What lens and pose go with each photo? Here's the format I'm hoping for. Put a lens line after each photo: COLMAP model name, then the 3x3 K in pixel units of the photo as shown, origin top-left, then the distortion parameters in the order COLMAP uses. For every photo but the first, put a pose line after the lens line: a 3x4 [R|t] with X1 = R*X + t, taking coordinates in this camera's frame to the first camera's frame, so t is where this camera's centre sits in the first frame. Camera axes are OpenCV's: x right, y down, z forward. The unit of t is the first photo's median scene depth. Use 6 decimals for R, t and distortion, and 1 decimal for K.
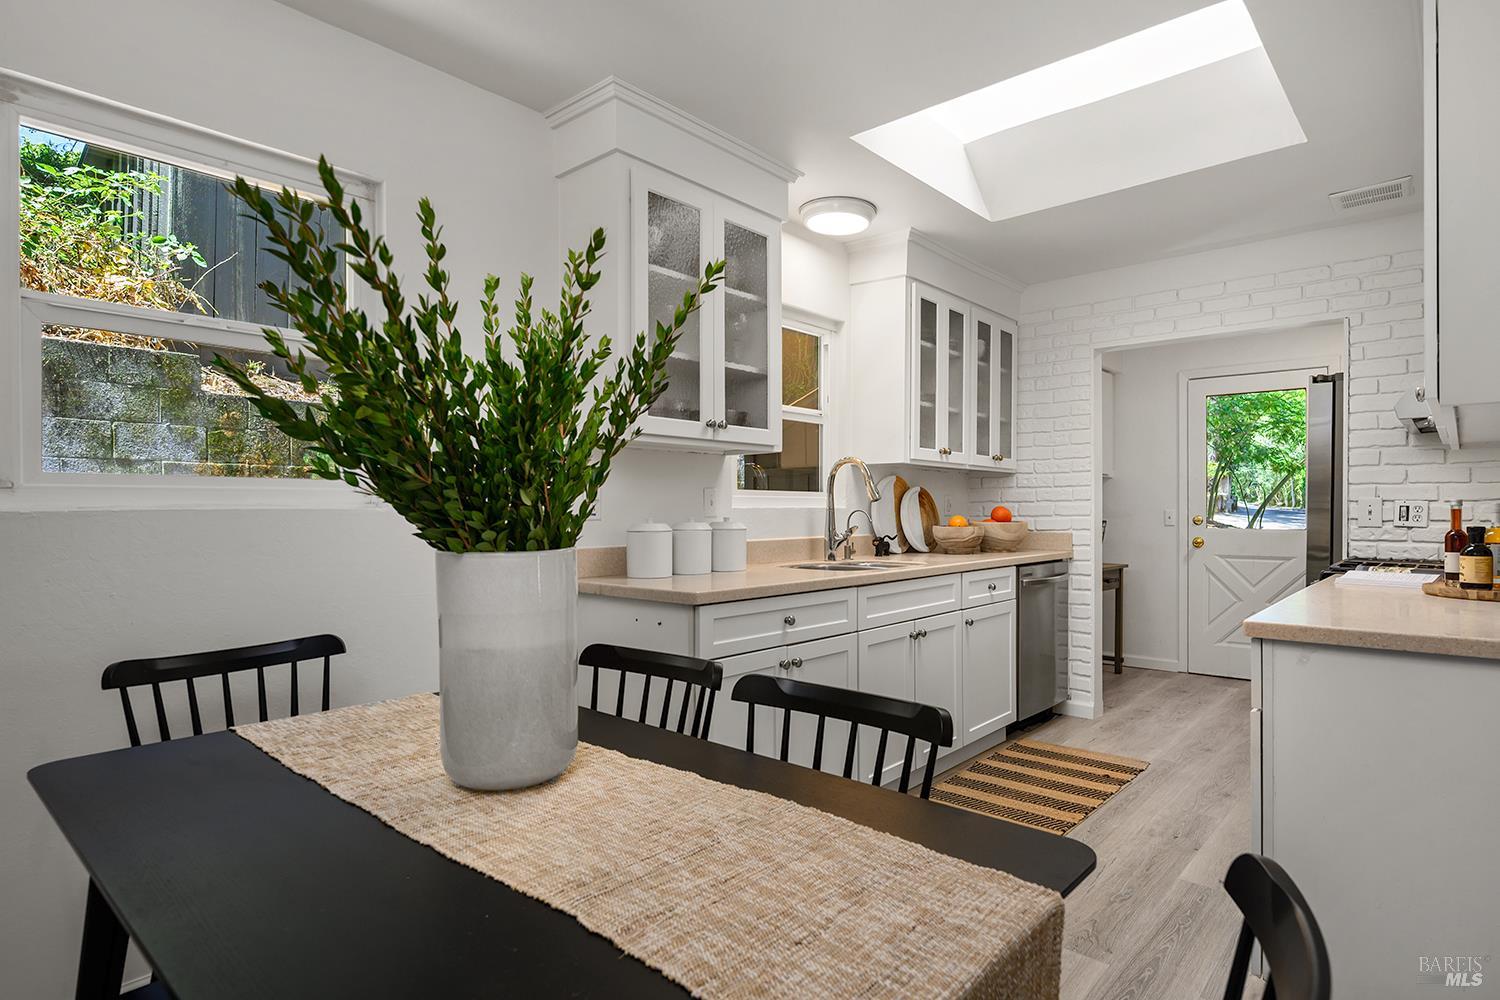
lens RADIAL K [[878.1, 0, 750.0], [0, 878.1, 500.0], [0, 0, 1]] dist [-0.000026, -0.000091]
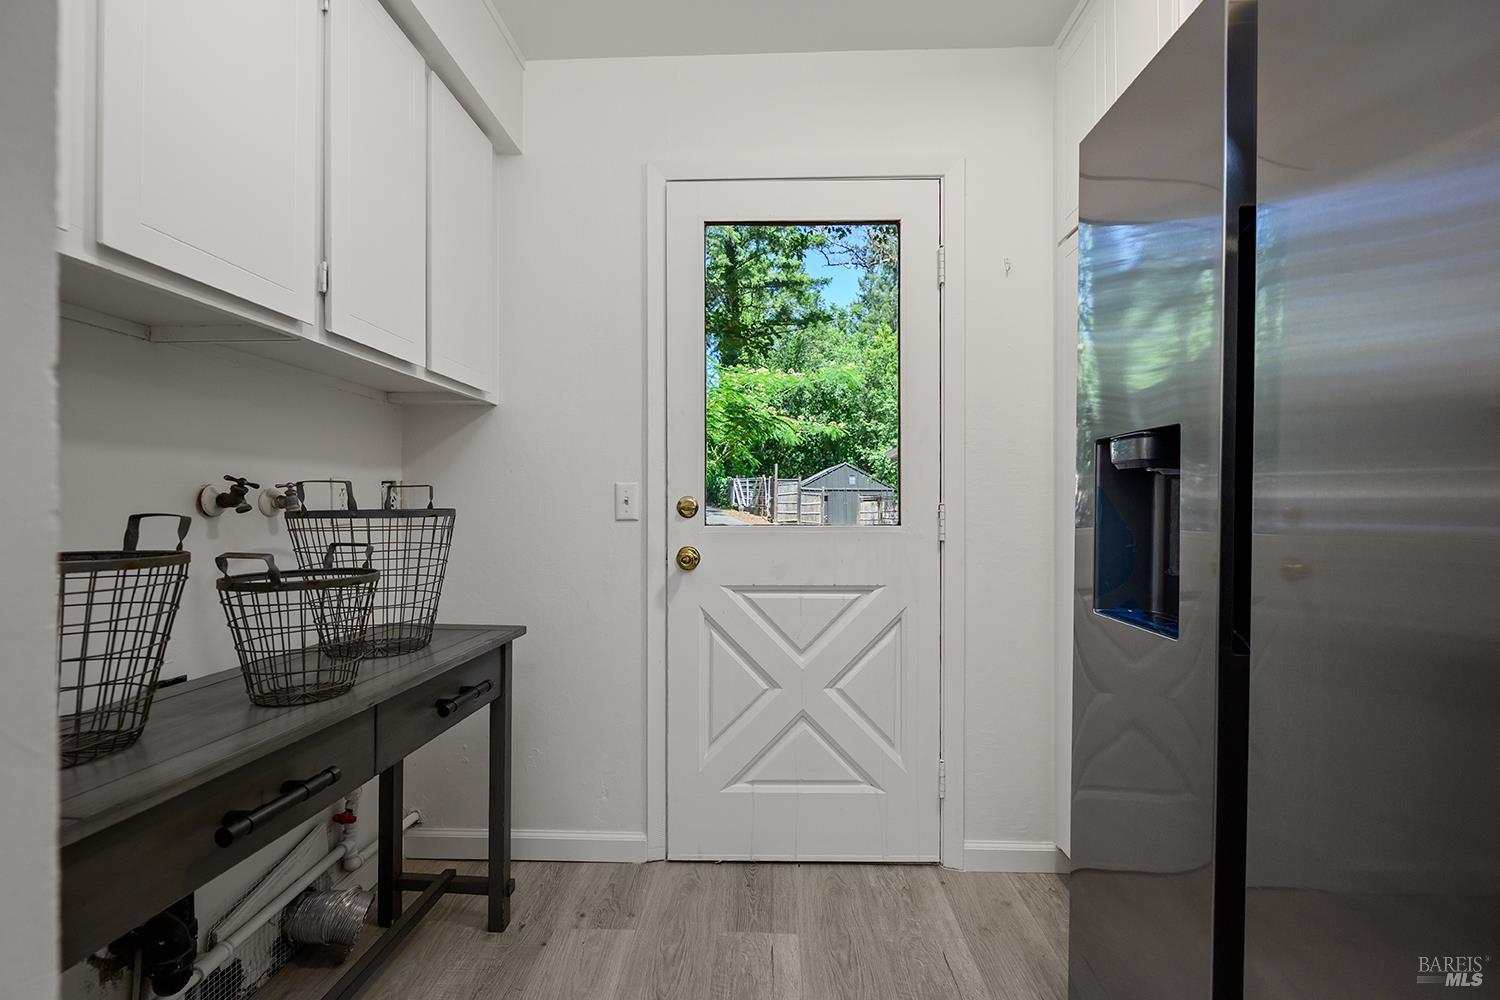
lens RADIAL K [[596.0, 0, 750.0], [0, 596.0, 500.0], [0, 0, 1]] dist [-0.000021, 0.000027]
pose [[0.752759, 0.006045, 0.658269, 0.398577], [-0.008561, 0.999963, 0.000607, 0.022821], [-0.658241, -0.006093, 0.752783, 0.890466]]
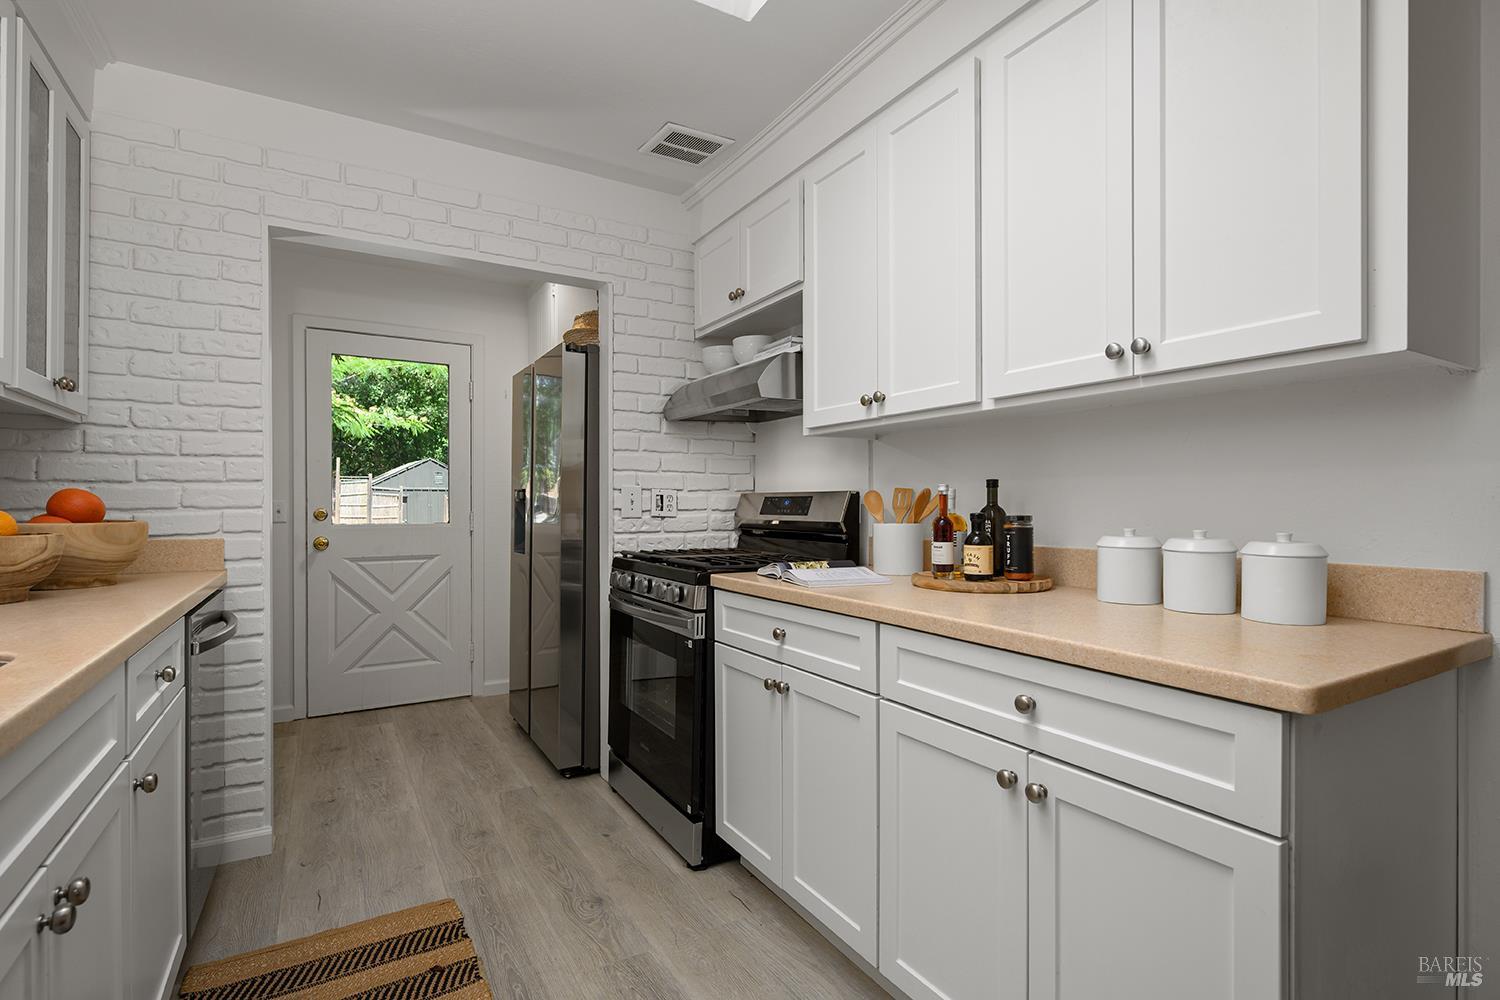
lens RADIAL K [[717.0, 0, 750.5], [0, 717.0, 508.2], [0, 0, 1]] dist [-0.002743, -0.000431]
pose [[0.272266, -0.004739, 0.962210, 0.017658], [-0.008864, 0.999933, 0.007433, 0.011571], [-0.962181, -0.010552, 0.272206, 0.555361]]
